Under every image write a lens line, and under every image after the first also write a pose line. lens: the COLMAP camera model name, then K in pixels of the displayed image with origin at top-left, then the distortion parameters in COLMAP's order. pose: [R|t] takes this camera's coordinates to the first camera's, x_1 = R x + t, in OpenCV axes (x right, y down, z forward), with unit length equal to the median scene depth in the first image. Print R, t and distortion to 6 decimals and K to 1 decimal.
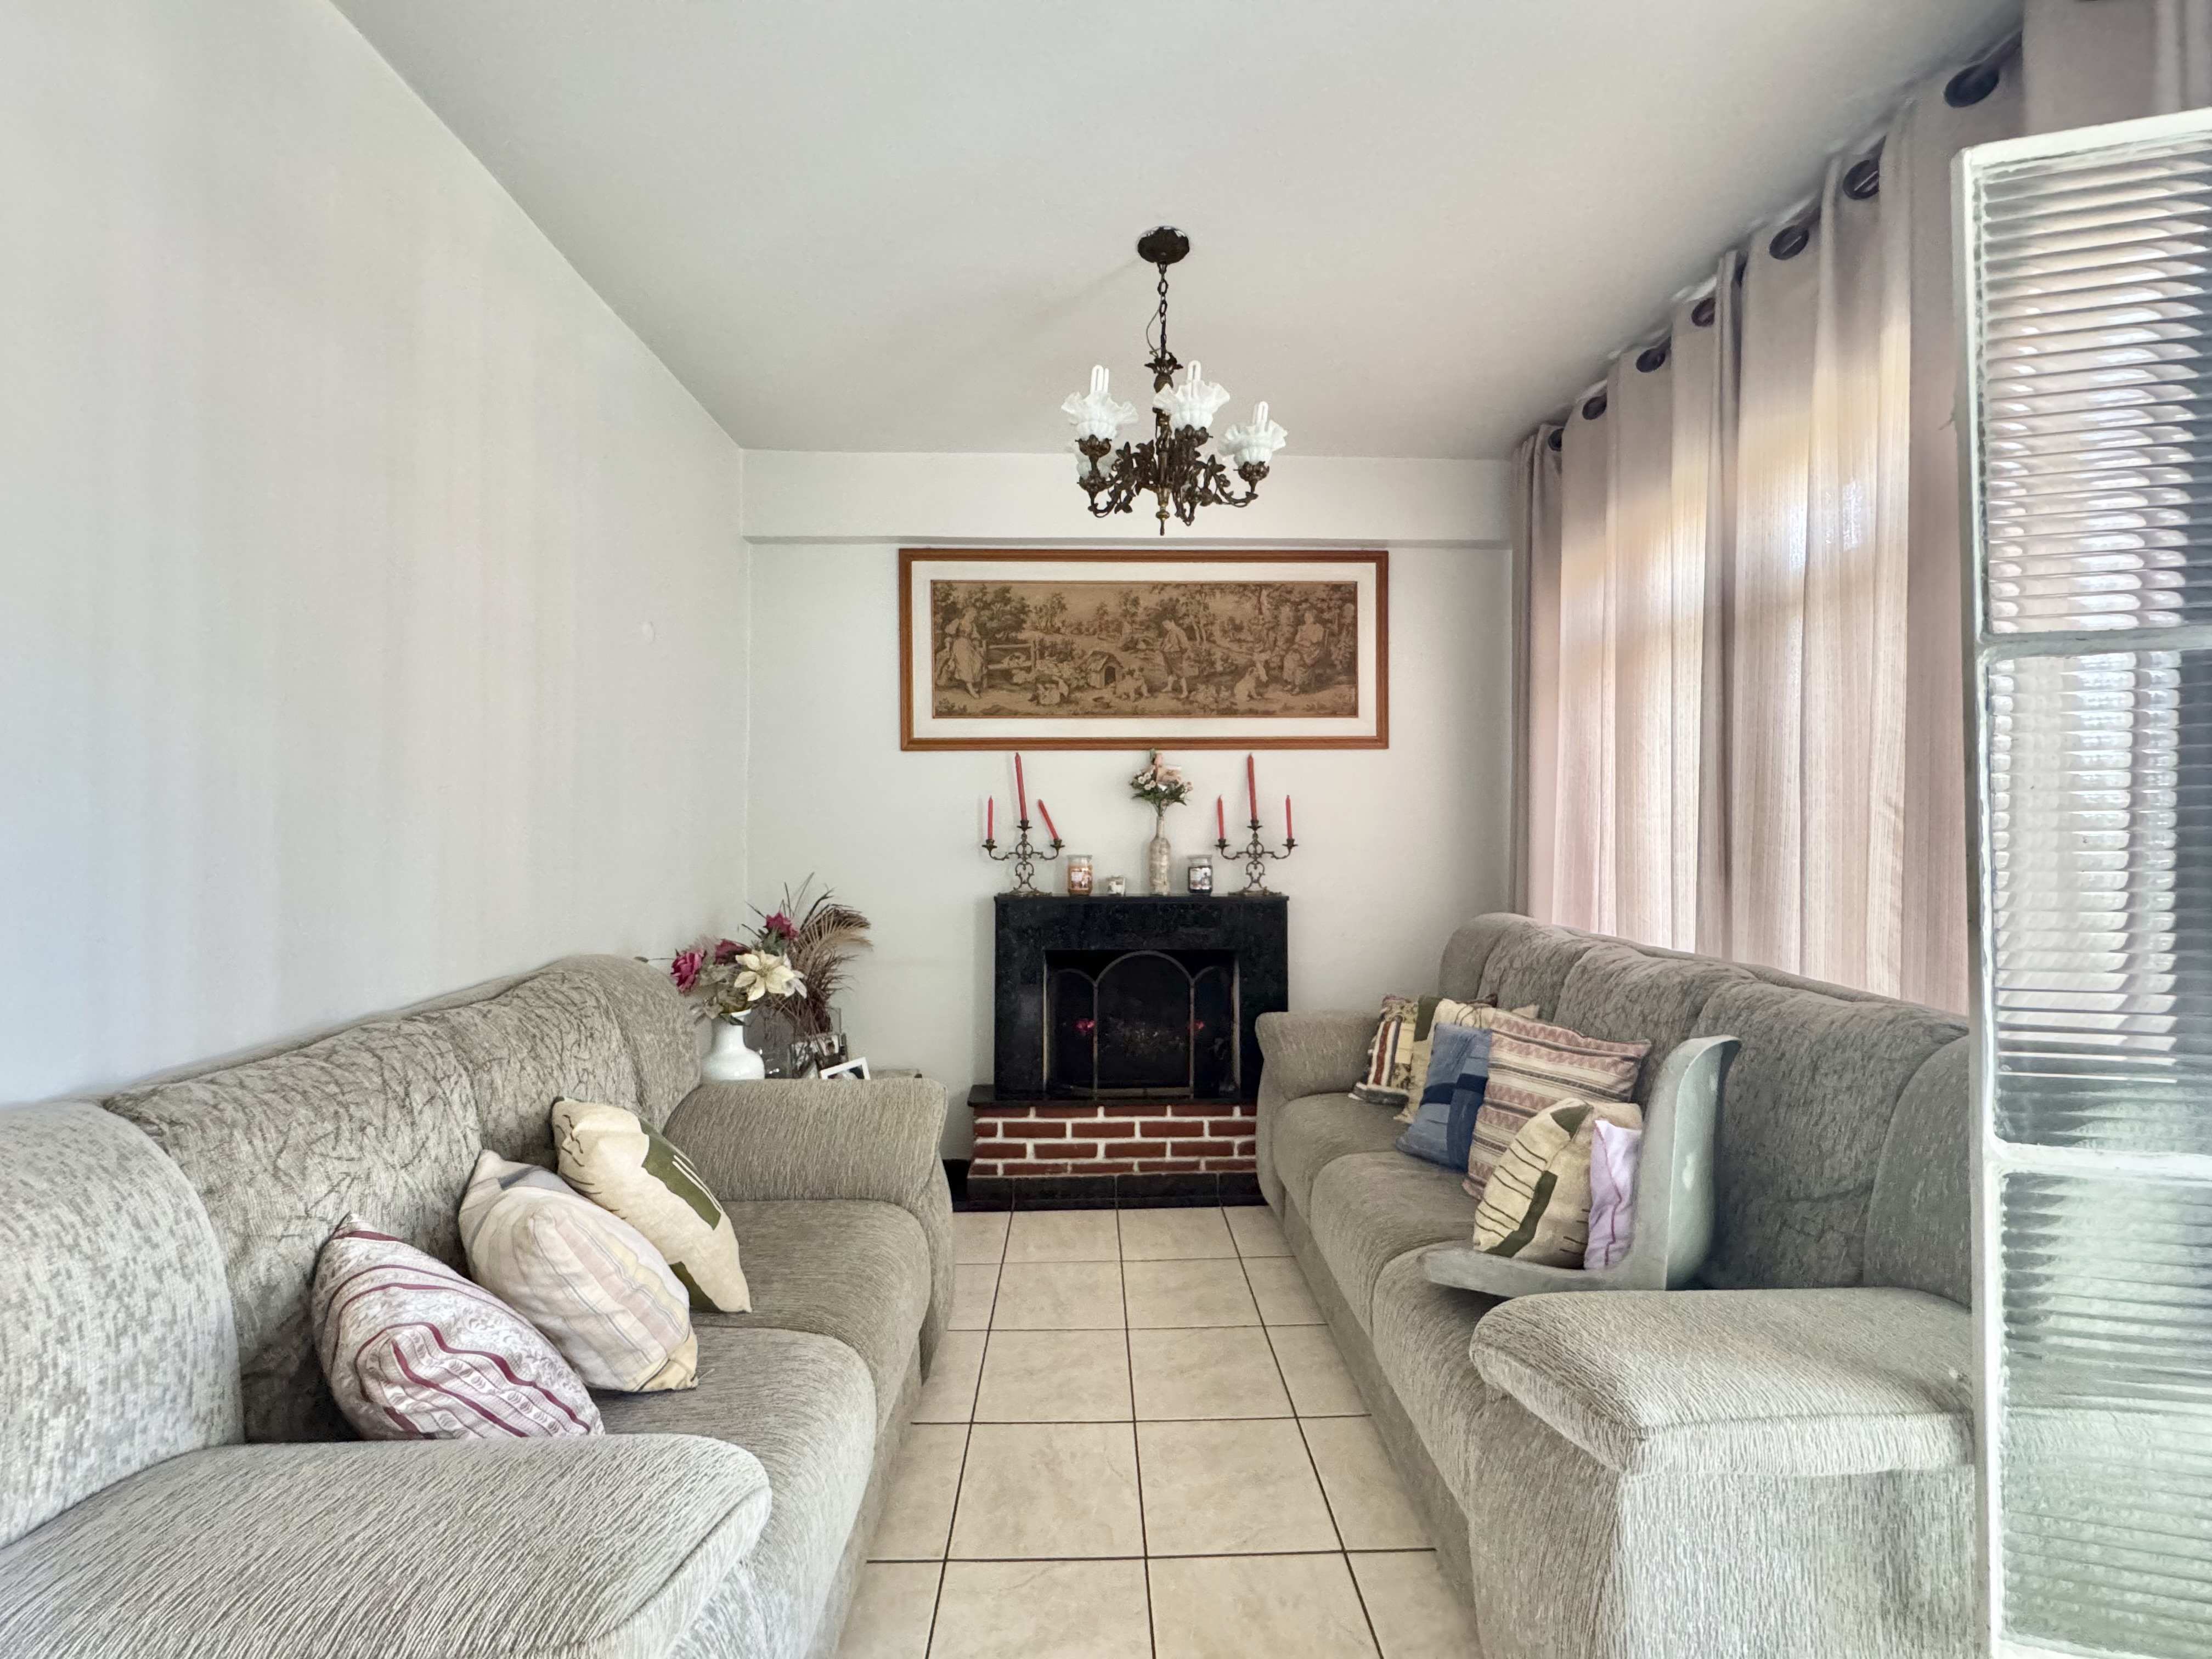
lens RADIAL K [[885.7, 0, 1100.0], [0, 885.7, 824.2], [0, 0, 1]] dist [-0.003744, 0.000784]
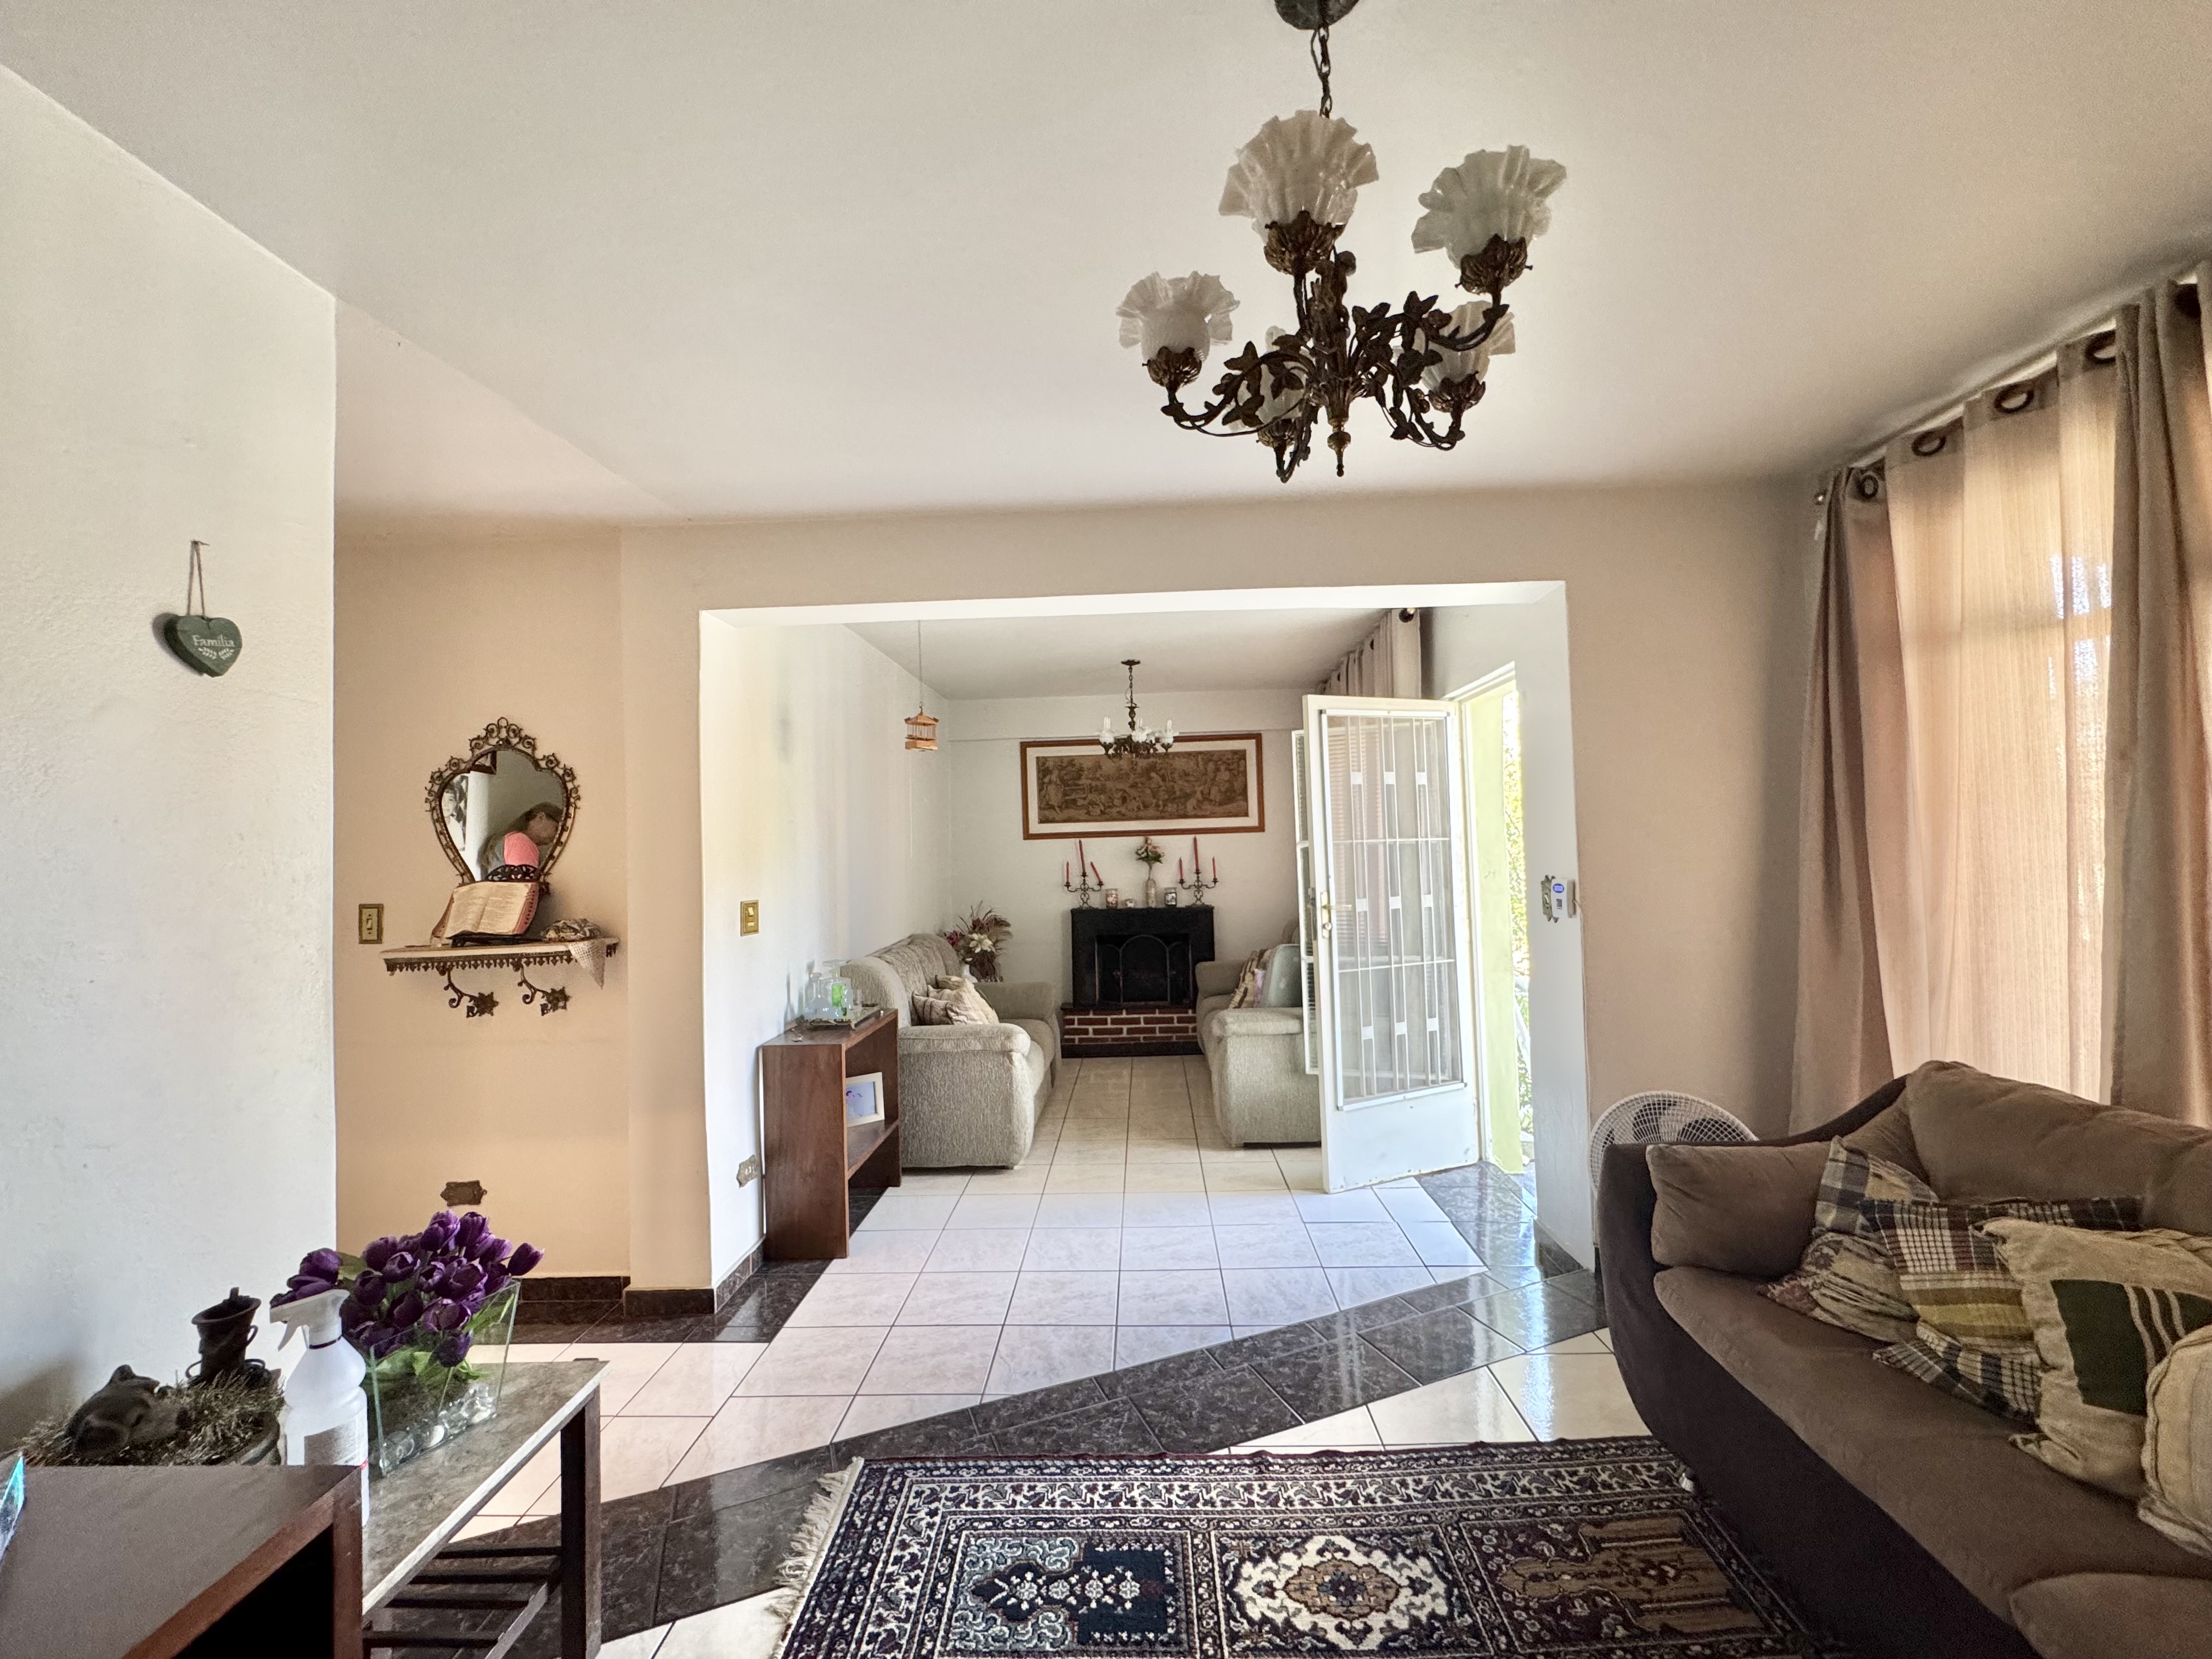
lens RADIAL K [[885.7, 0, 1111.6], [0, 885.7, 824.6], [0, 0, 1]] dist [-0.003744, 0.000784]
pose [[0.998153, -0.026170, -0.054819, 0.094715], [0.024912, 0.999413, -0.023503, -0.066269], [0.055402, 0.022094, 0.998220, -1.064039]]
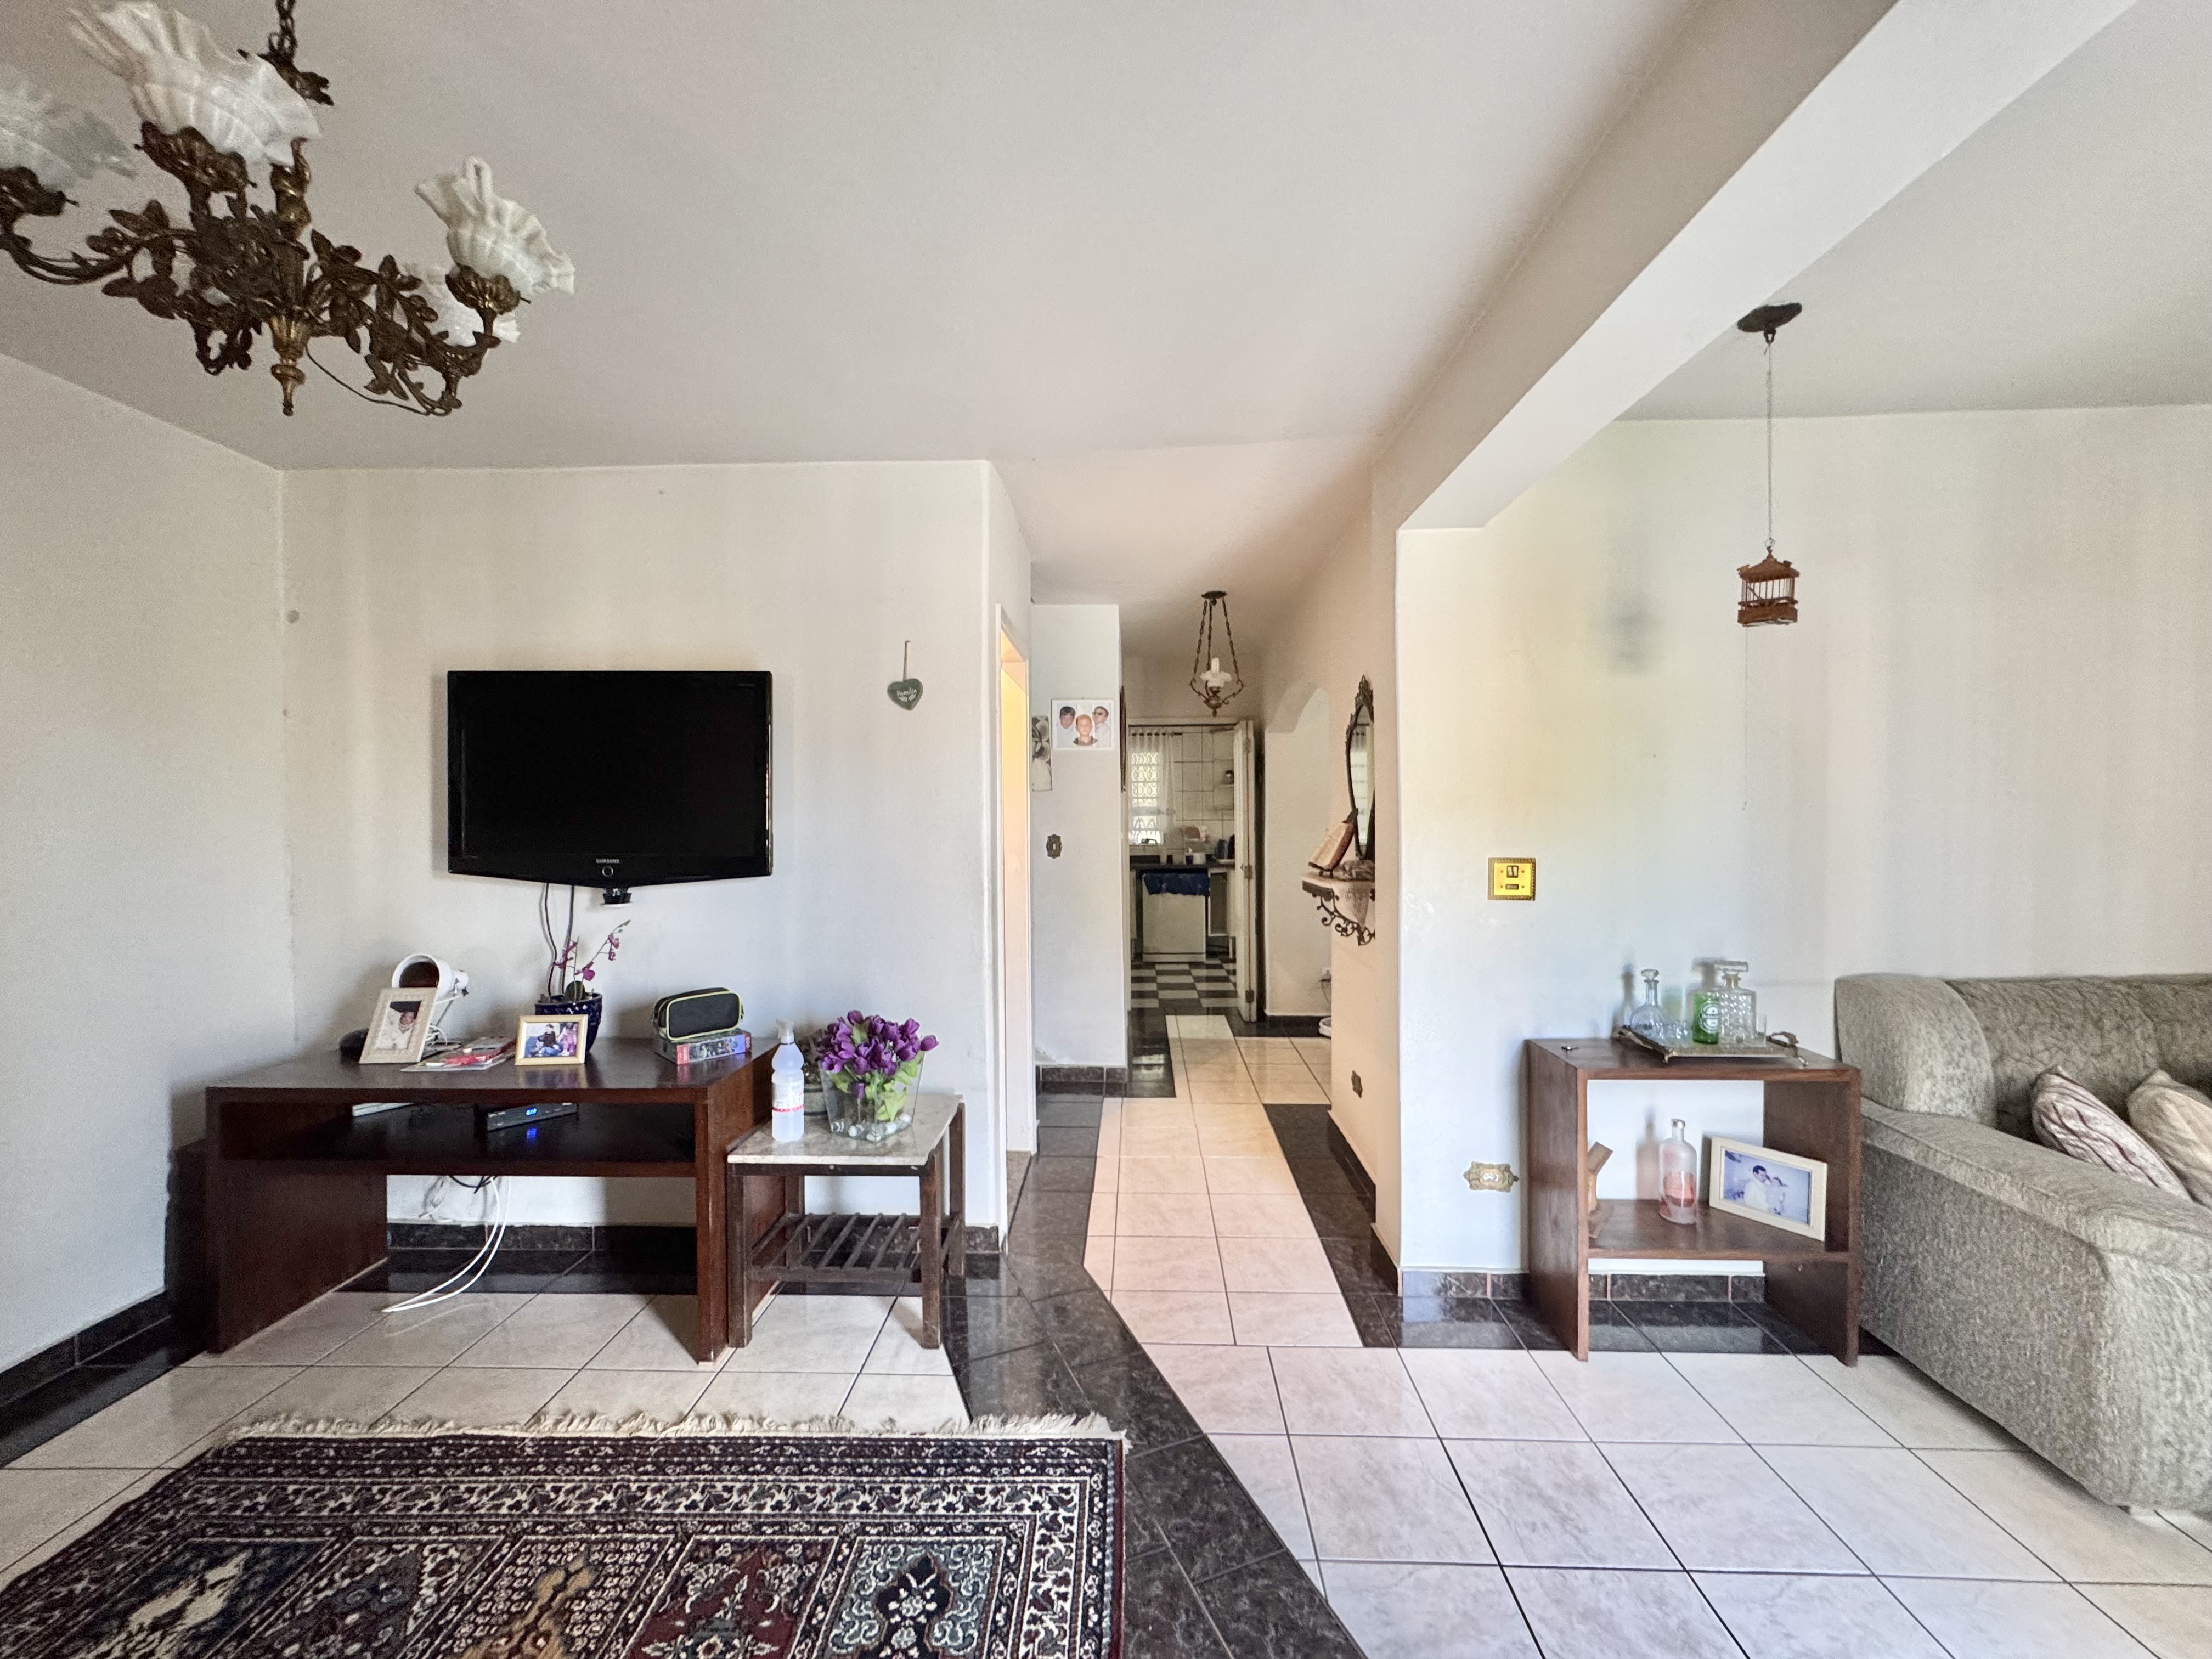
lens RADIAL K [[885.7, 0, 1100.8], [0, 885.7, 824.4], [0, 0, 1]] dist [-0.003744, 0.000784]
pose [[-0.062518, 0.020949, -0.997824, 0.478582], [0.012844, 0.999714, 0.020184, -0.066416], [0.997961, -0.011554, -0.062769, -0.389458]]
